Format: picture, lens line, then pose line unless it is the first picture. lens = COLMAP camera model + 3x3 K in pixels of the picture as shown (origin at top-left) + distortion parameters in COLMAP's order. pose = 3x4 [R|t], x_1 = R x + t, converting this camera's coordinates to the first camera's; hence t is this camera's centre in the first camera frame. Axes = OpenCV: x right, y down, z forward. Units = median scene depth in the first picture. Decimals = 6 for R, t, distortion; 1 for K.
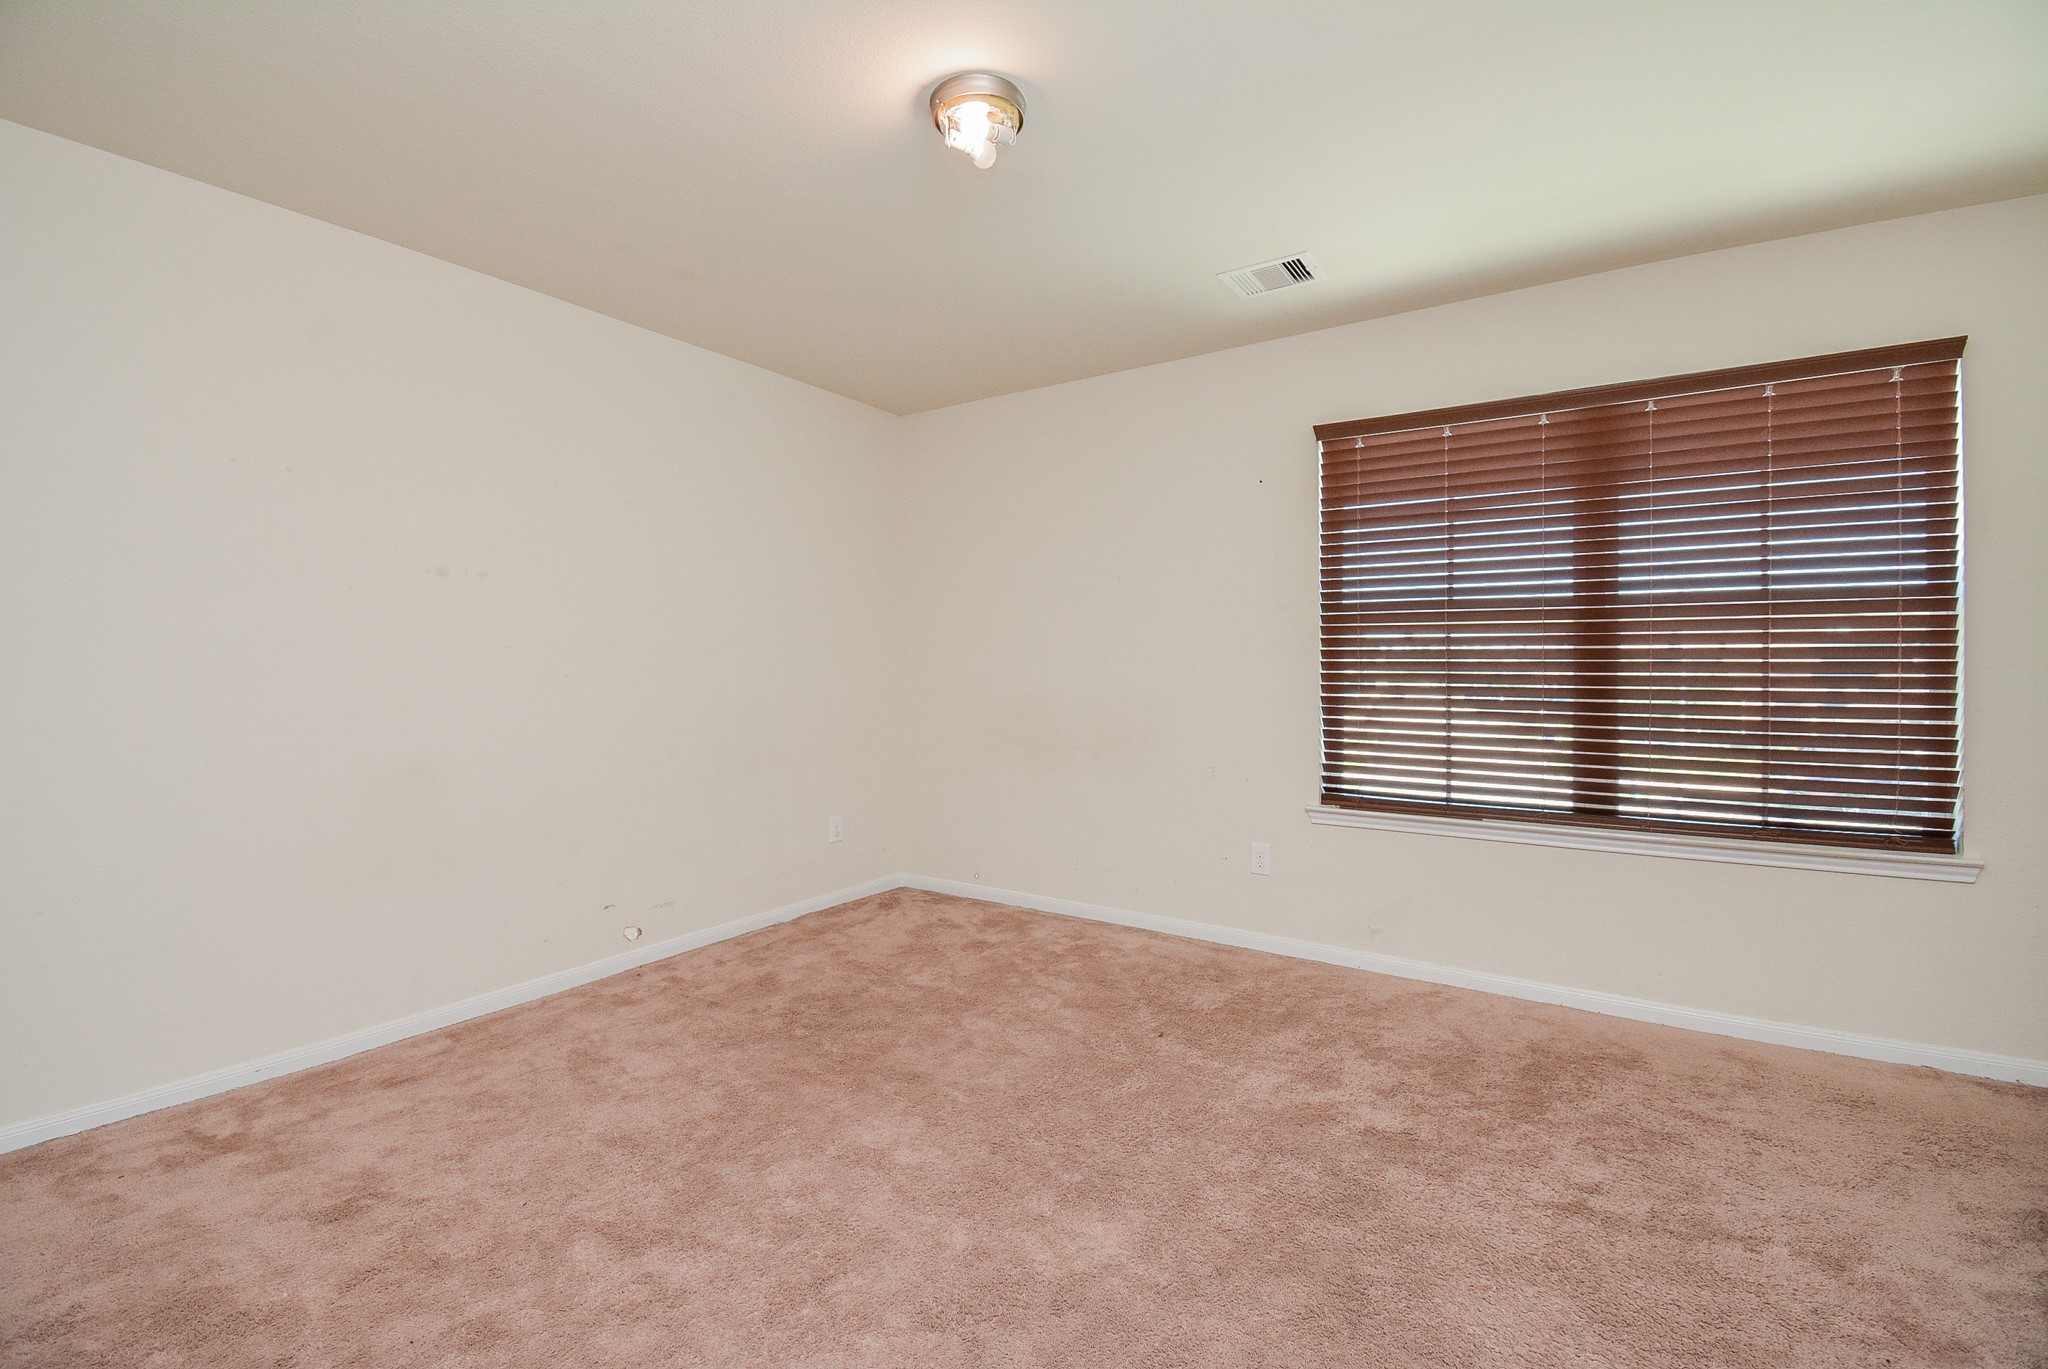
lens RADIAL K [[918.1, 0, 1018.5], [0, 918.1, 668.2], [0, 0, 1]] dist [-0.011828, -0.007331]
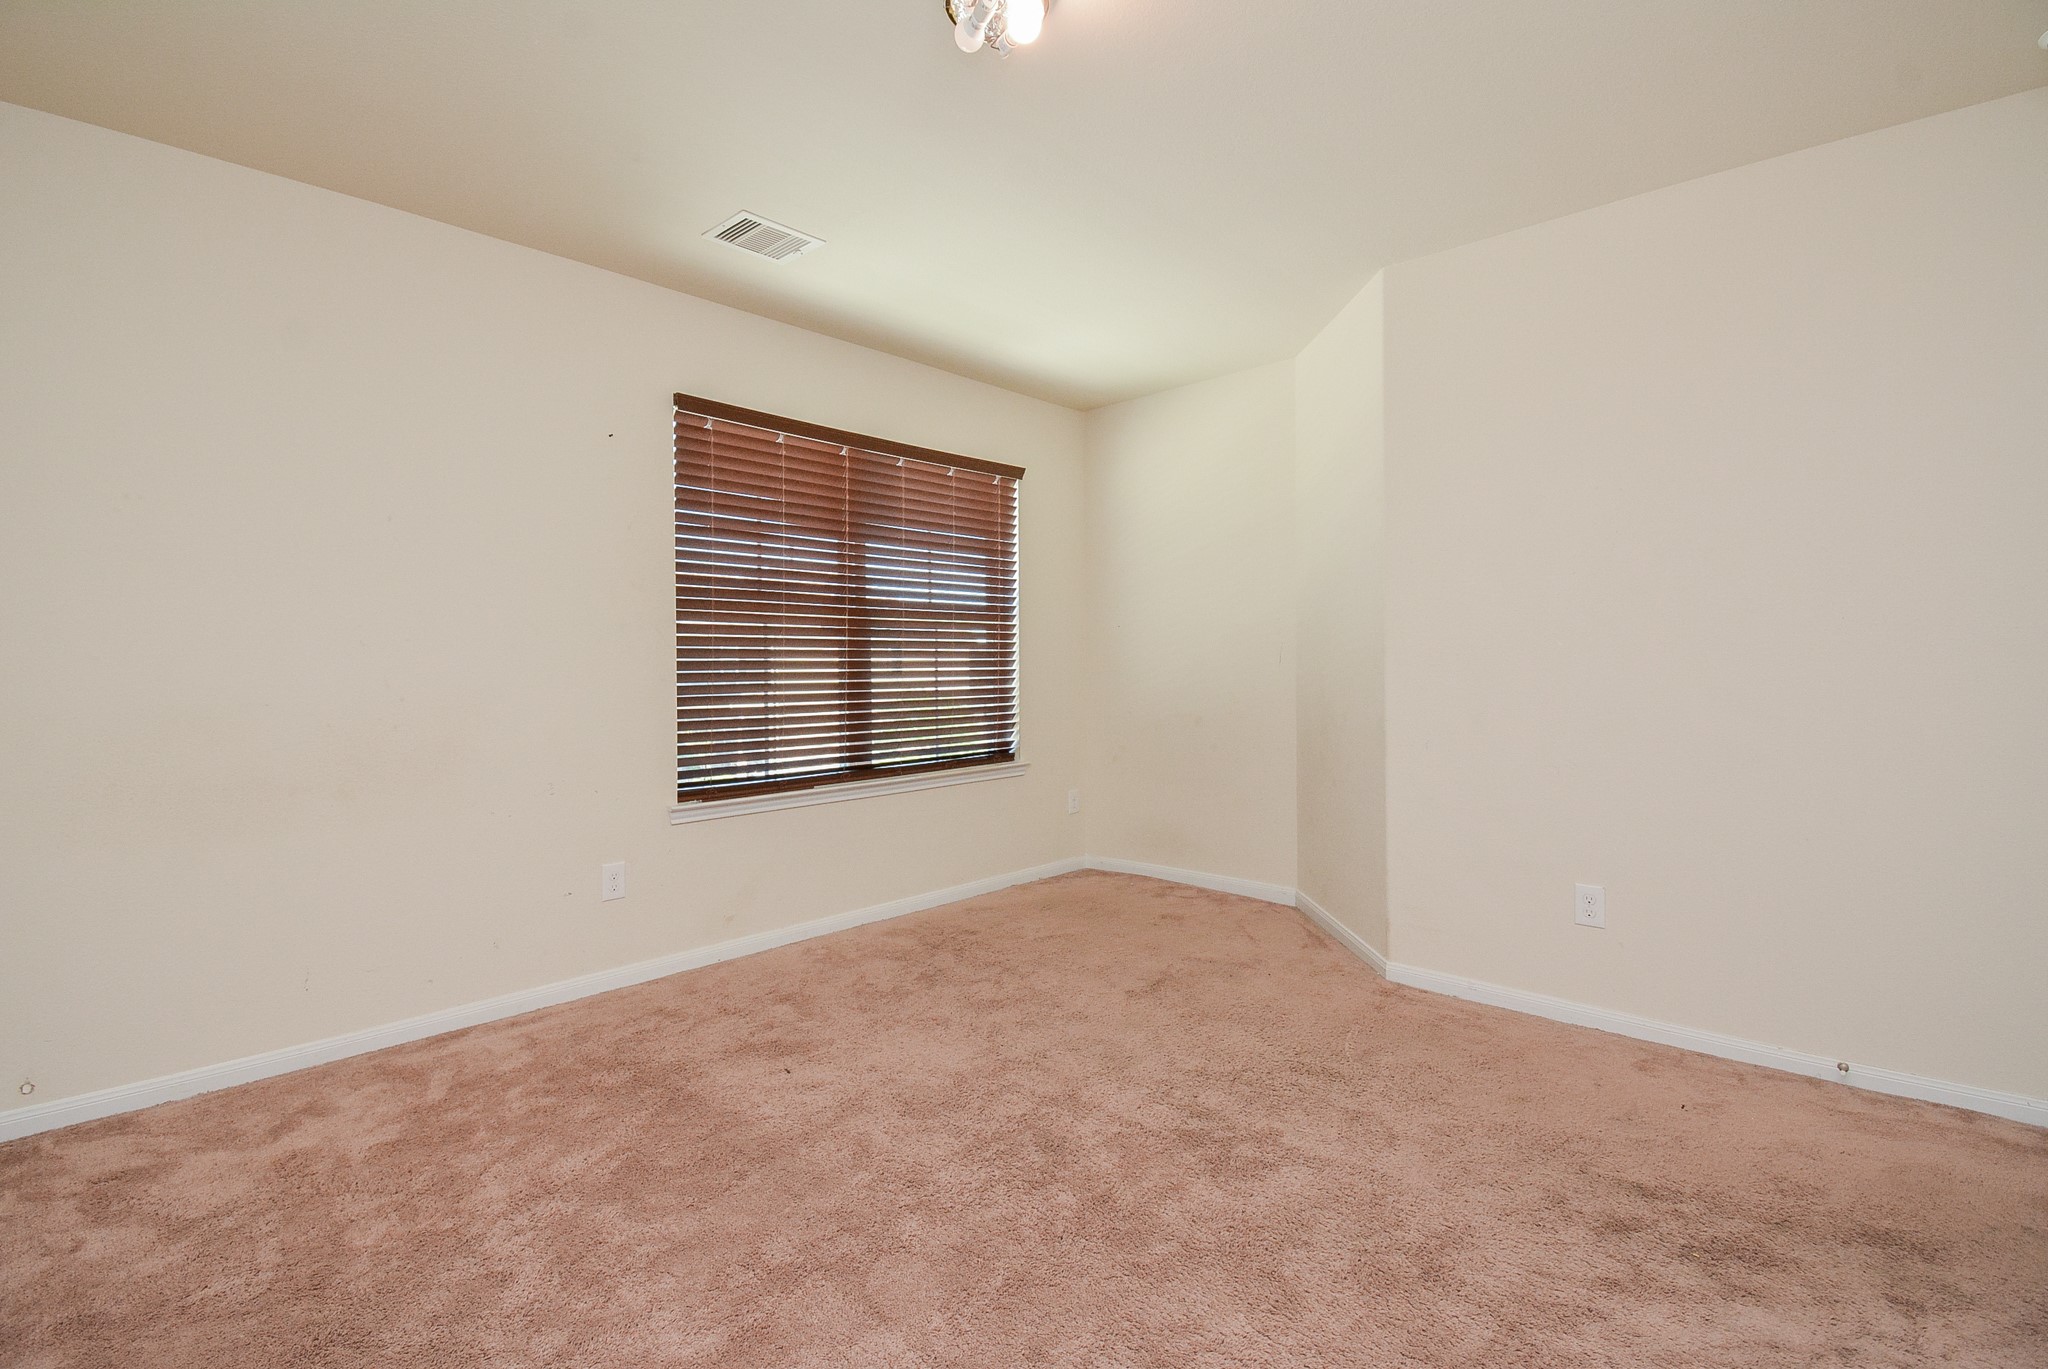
lens RADIAL K [[918.1, 0, 1042.9], [0, 918.1, 672.5], [0, 0, 1]] dist [-0.011828, -0.007331]
pose [[0.146436, -0.011927, 0.989148, -0.595541], [0.016345, 0.999820, 0.009636, 0.015405], [-0.989085, 0.014756, 0.146604, 0.556382]]
